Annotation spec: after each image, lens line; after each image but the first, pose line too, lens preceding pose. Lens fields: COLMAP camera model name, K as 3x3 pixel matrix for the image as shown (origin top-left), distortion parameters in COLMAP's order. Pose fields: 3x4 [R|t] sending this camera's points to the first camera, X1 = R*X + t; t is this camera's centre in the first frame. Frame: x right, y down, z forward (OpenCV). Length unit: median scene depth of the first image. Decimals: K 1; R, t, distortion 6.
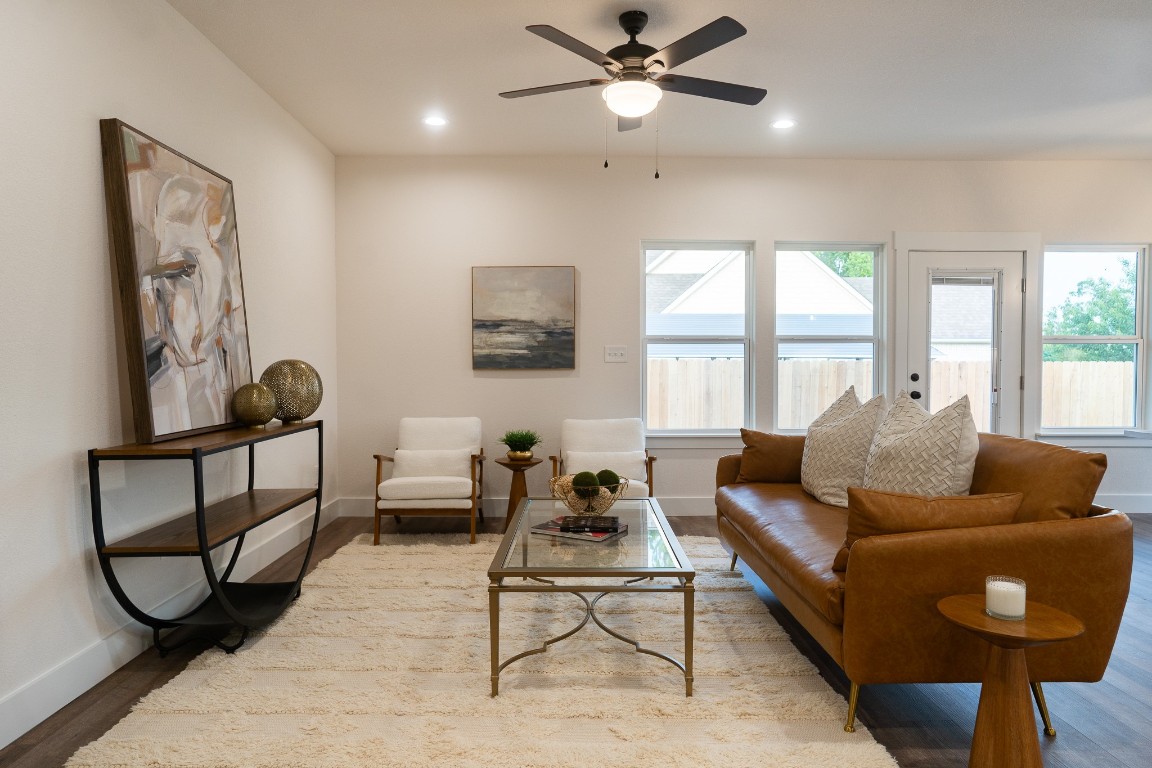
lens RADIAL K [[716.9, 0, 576.0], [0, 716.9, 384.0], [0, 0, 1]] dist [-0.067727, 0.067602]
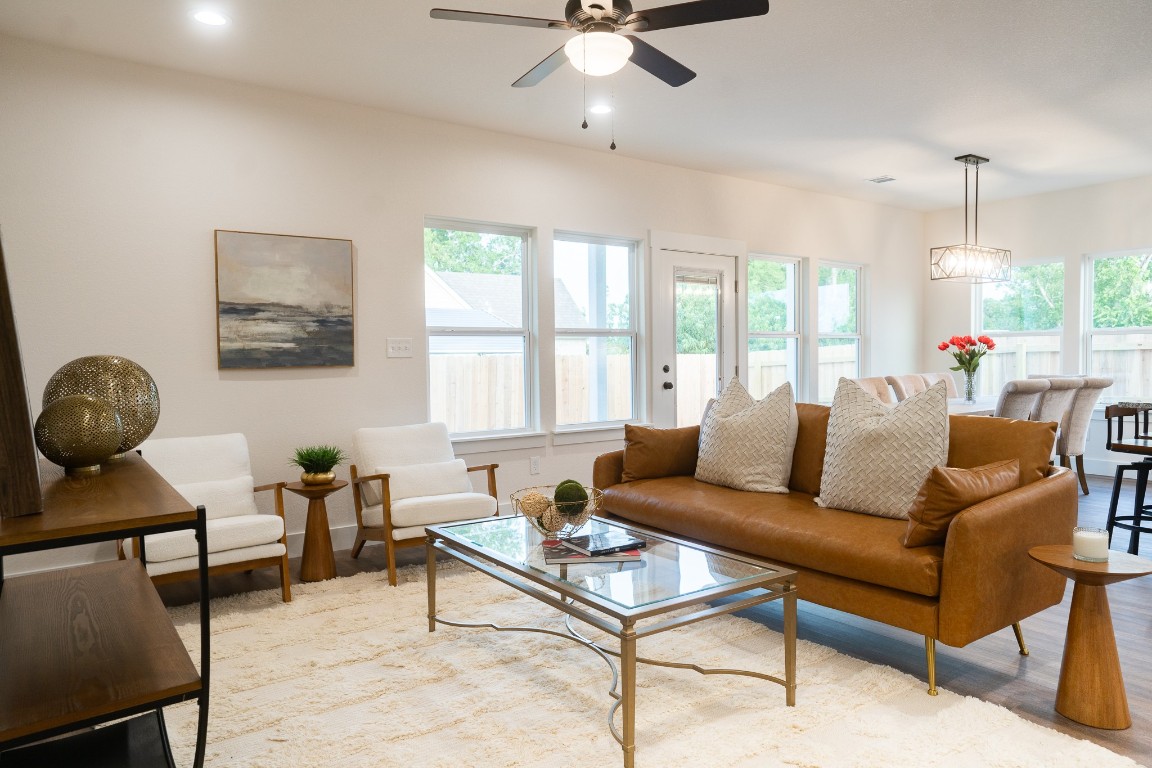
lens RADIAL K [[761.4, 0, 576.0], [0, 761.4, 384.0], [0, 0, 1]] dist [-0.041370, 0.069501]
pose [[0.820195, -0.029817, 0.571307, -0.289742], [0.028567, 0.999530, 0.011155, -0.003491], [-0.571371, 0.007172, 0.820661, 0.149307]]
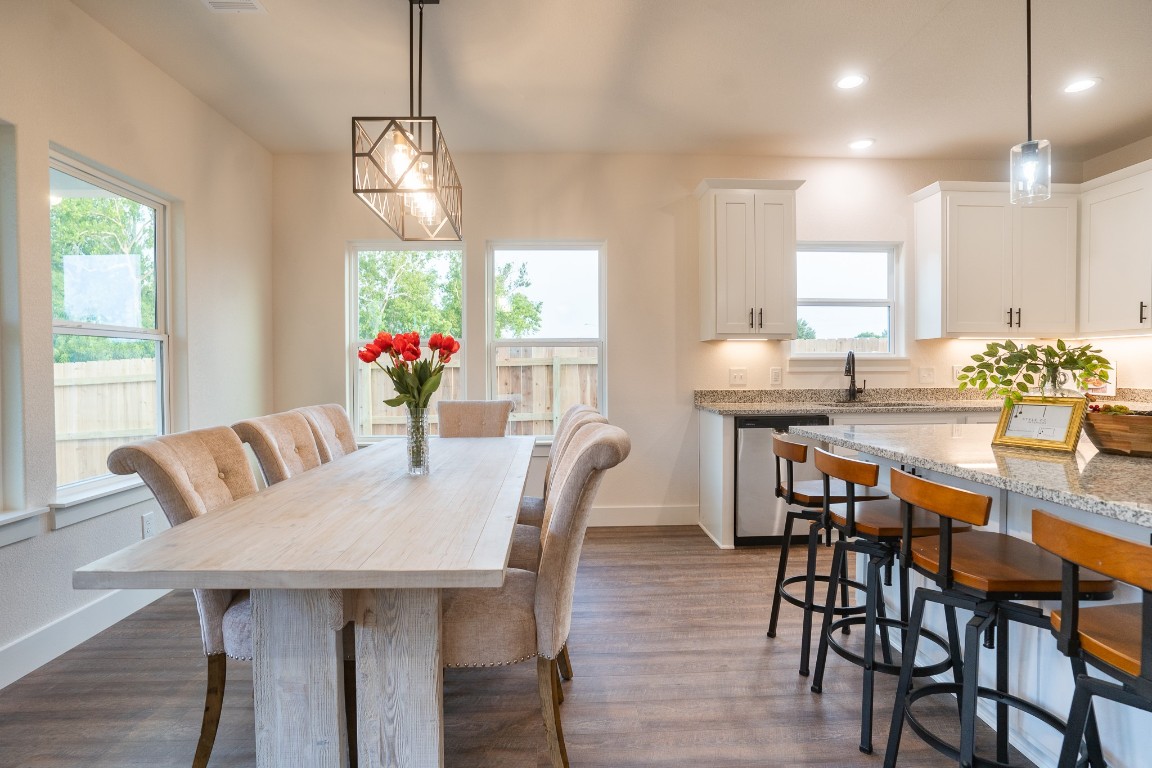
lens RADIAL K [[589.8, 0, 576.0], [0, 589.8, 384.0], [0, 0, 1]] dist [-0.082247, 0.053193]
pose [[-0.016990, -0.027218, 0.999485, 0.426889], [0.035283, 0.998990, 0.027805, -0.017275], [-0.999233, 0.035737, -0.016013, 0.642320]]
